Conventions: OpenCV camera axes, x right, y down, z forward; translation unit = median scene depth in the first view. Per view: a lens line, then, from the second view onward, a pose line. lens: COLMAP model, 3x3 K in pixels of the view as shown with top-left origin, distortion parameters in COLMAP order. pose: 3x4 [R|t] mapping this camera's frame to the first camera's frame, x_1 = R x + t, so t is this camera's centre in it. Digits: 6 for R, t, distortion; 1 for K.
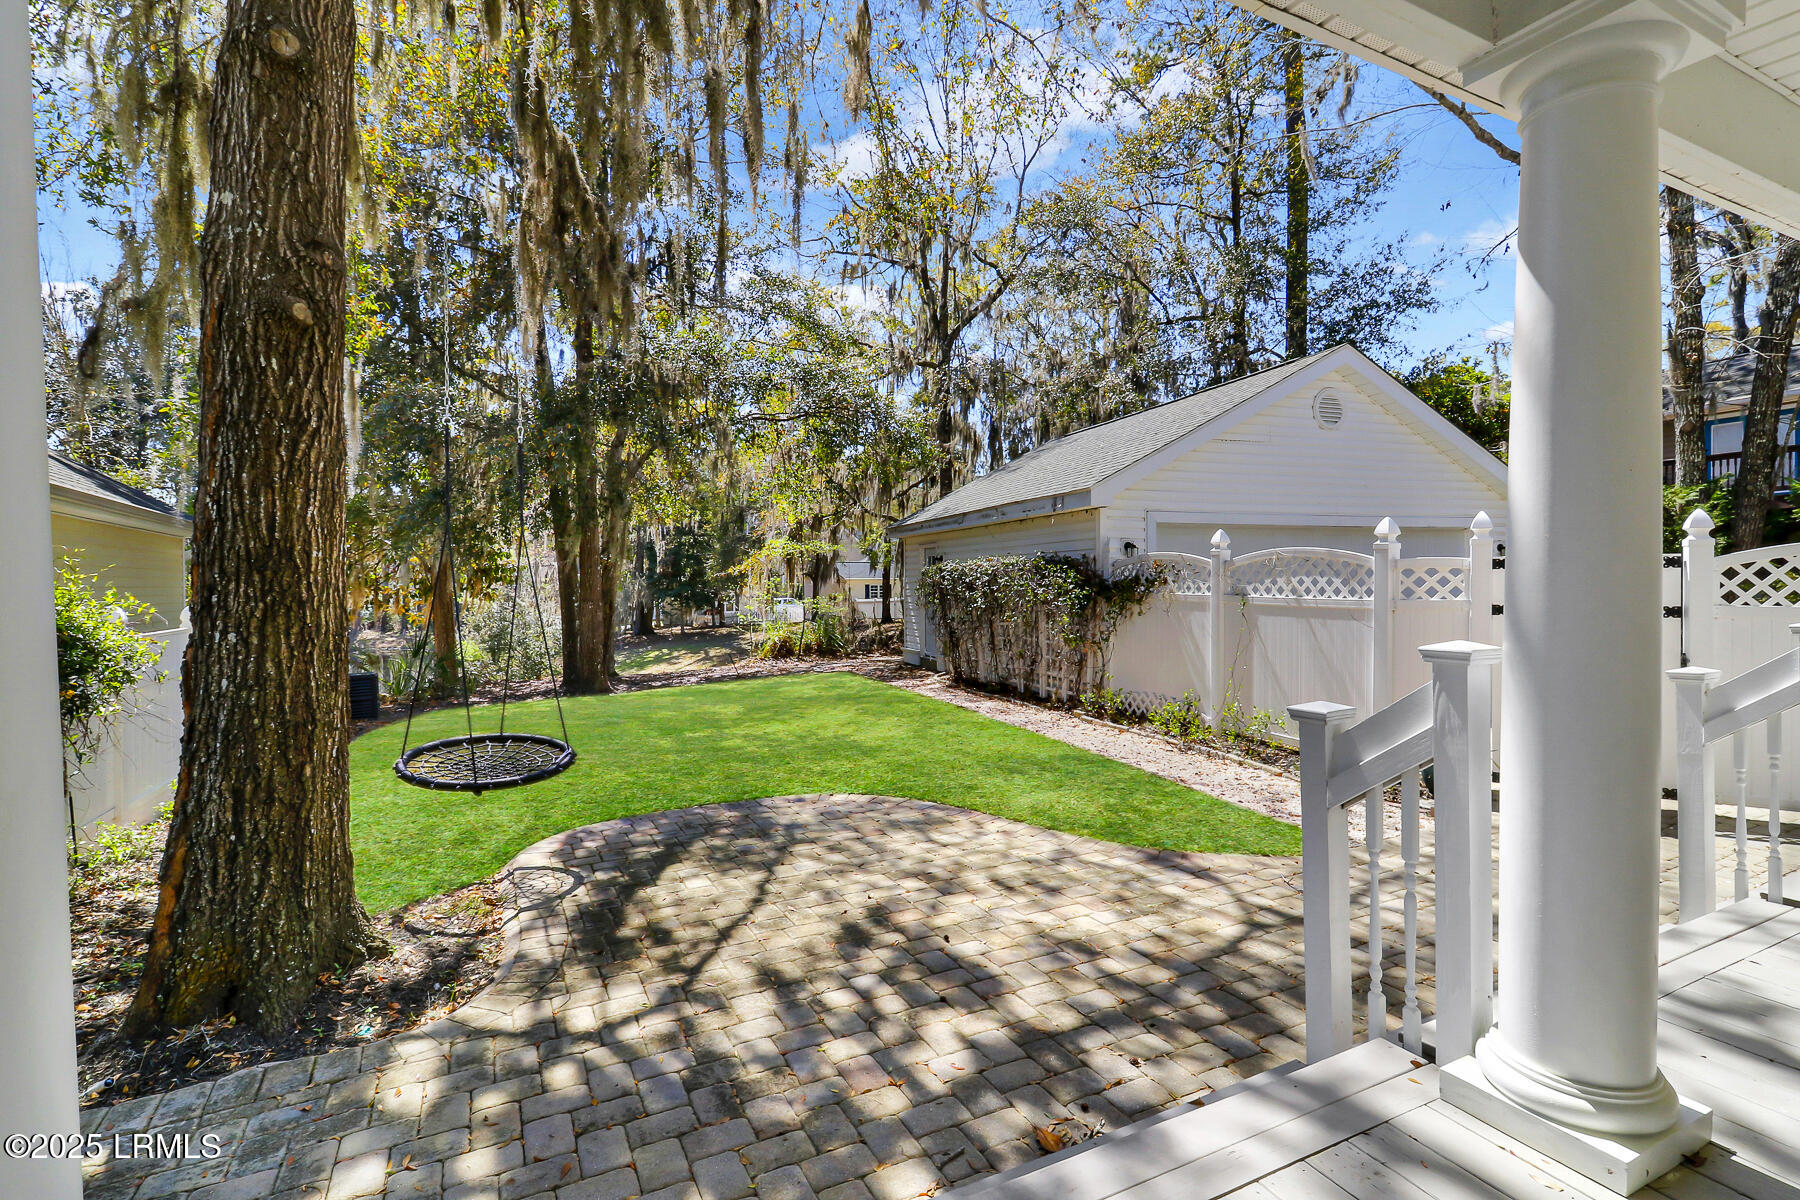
lens RADIAL K [[852.1, 0, 911.0], [0, 852.1, 598.6], [0, 0, 1]] dist [0.006185, -0.009899]
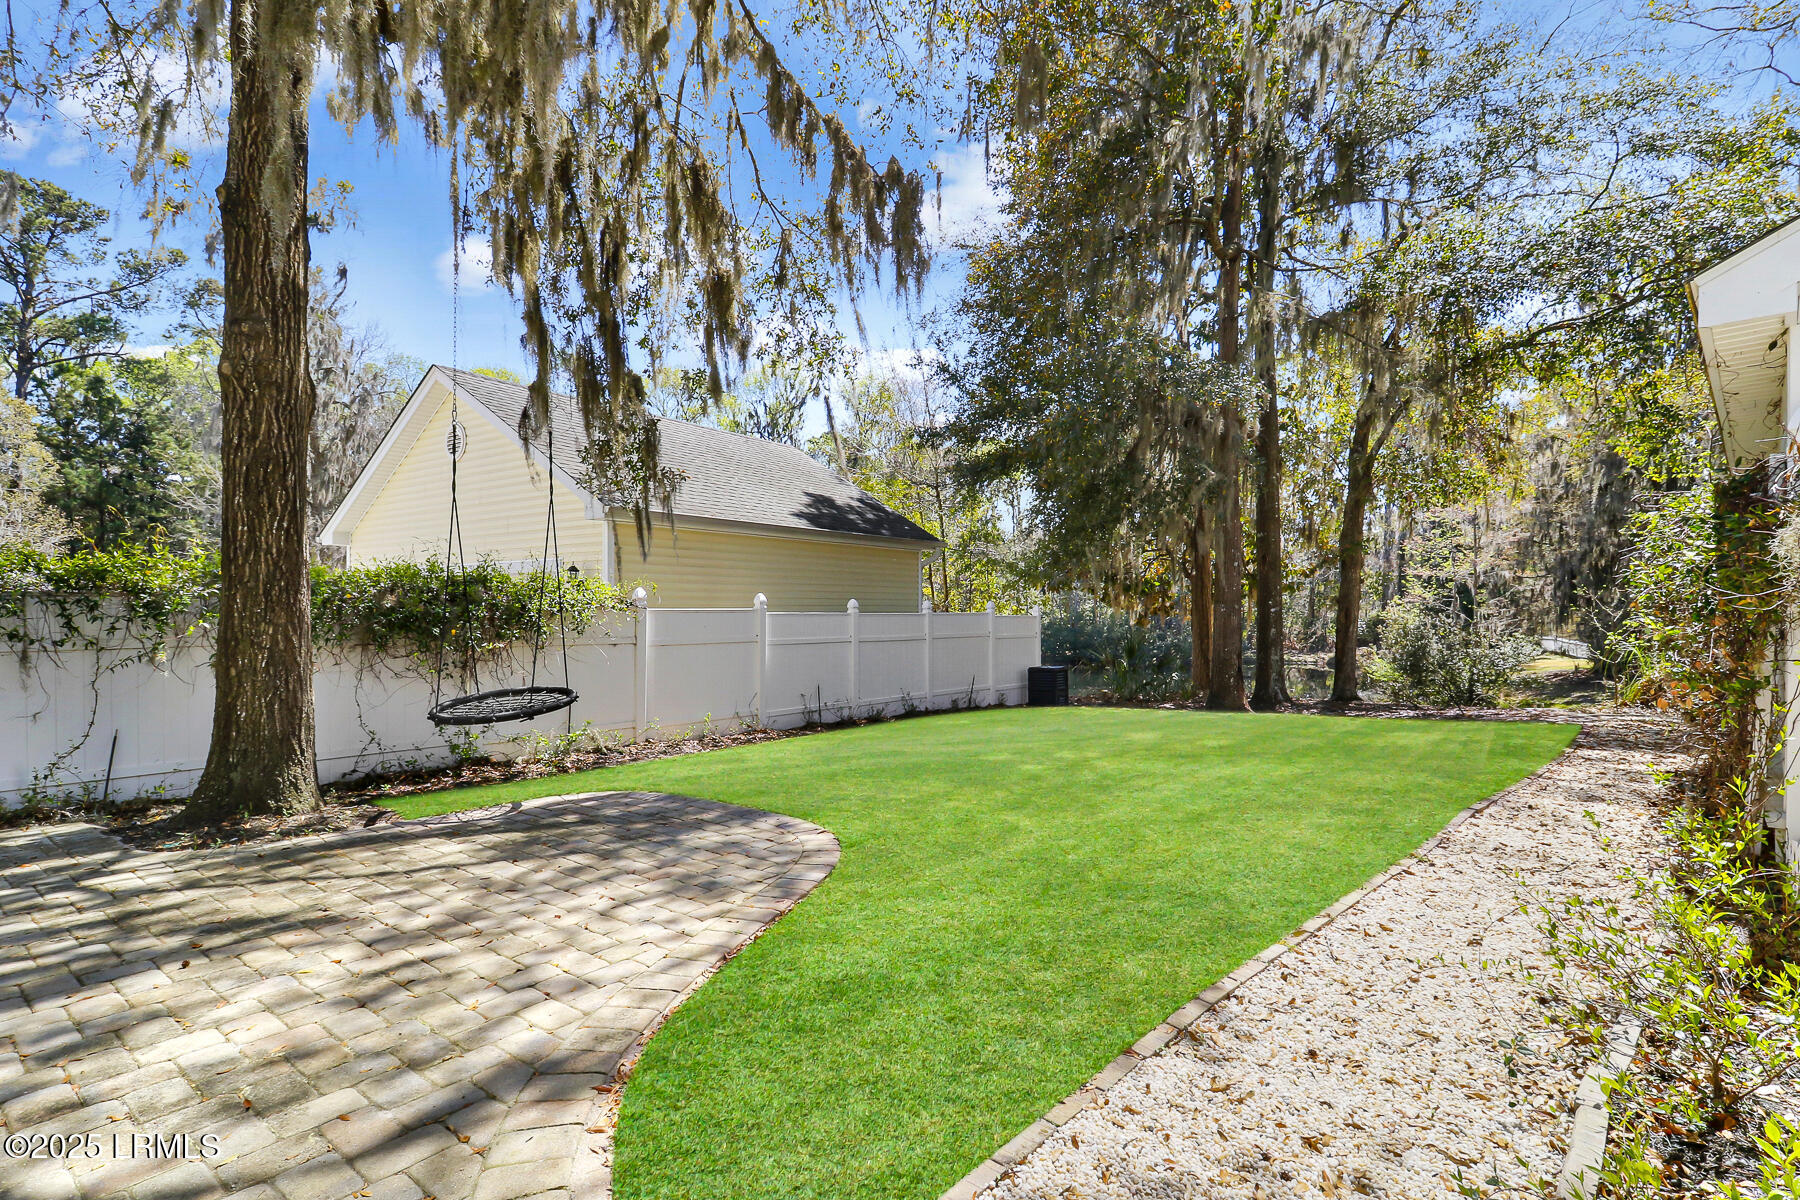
lens RADIAL K [[852.1, 0, 872.2], [0, 852.1, 610.2], [0, 0, 1]] dist [0.006185, -0.009899]
pose [[0.429743, 0.017511, -0.902781, 0.866577], [-0.023517, 0.999690, 0.008196, 0.041976], [0.902645, 0.017709, 0.430022, 1.042436]]
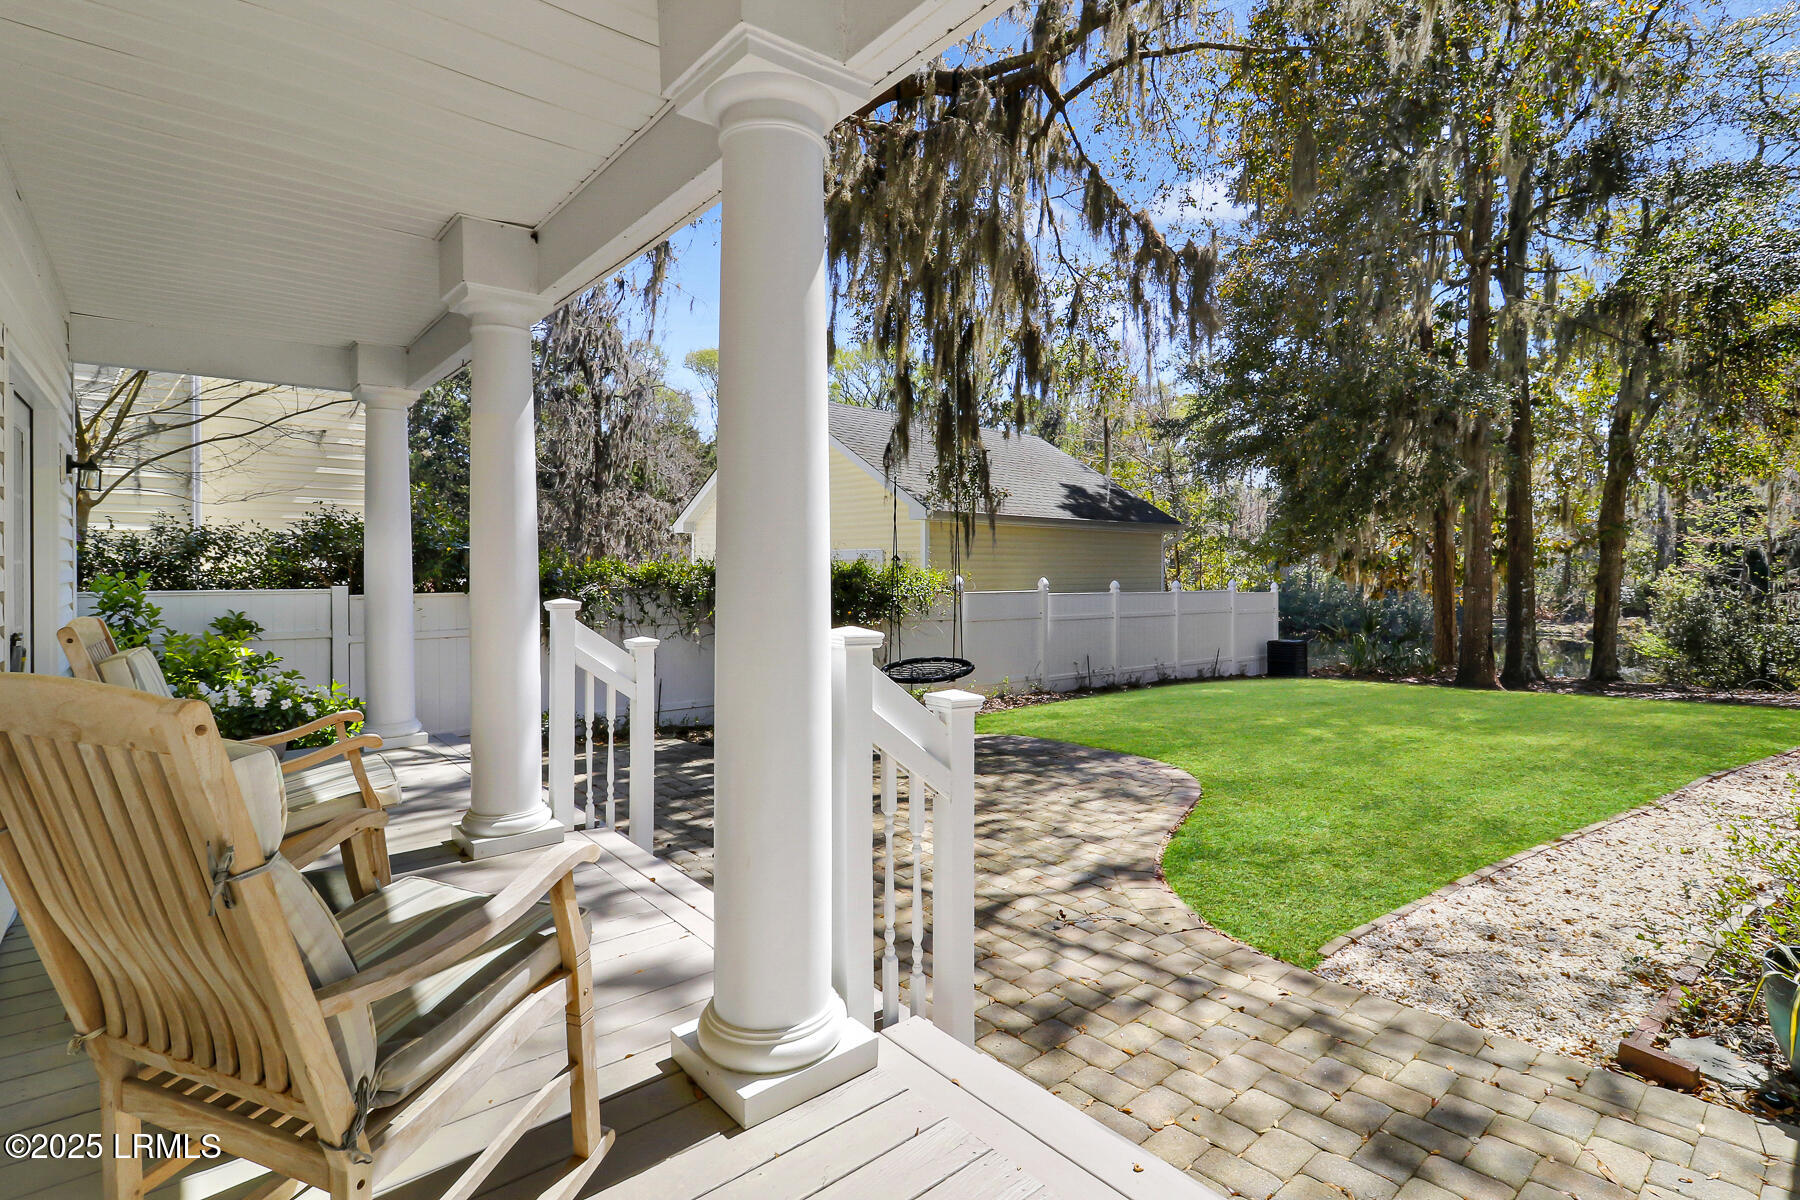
lens RADIAL K [[852.1, 0, 881.8], [0, 852.1, 566.4], [0, 0, 1]] dist [0.006185, -0.009899]
pose [[0.240566, 0.016090, -0.970499, 1.228068], [-0.025509, 0.999622, 0.010250, -0.032653], [0.970298, 0.022291, 0.240885, 0.561229]]
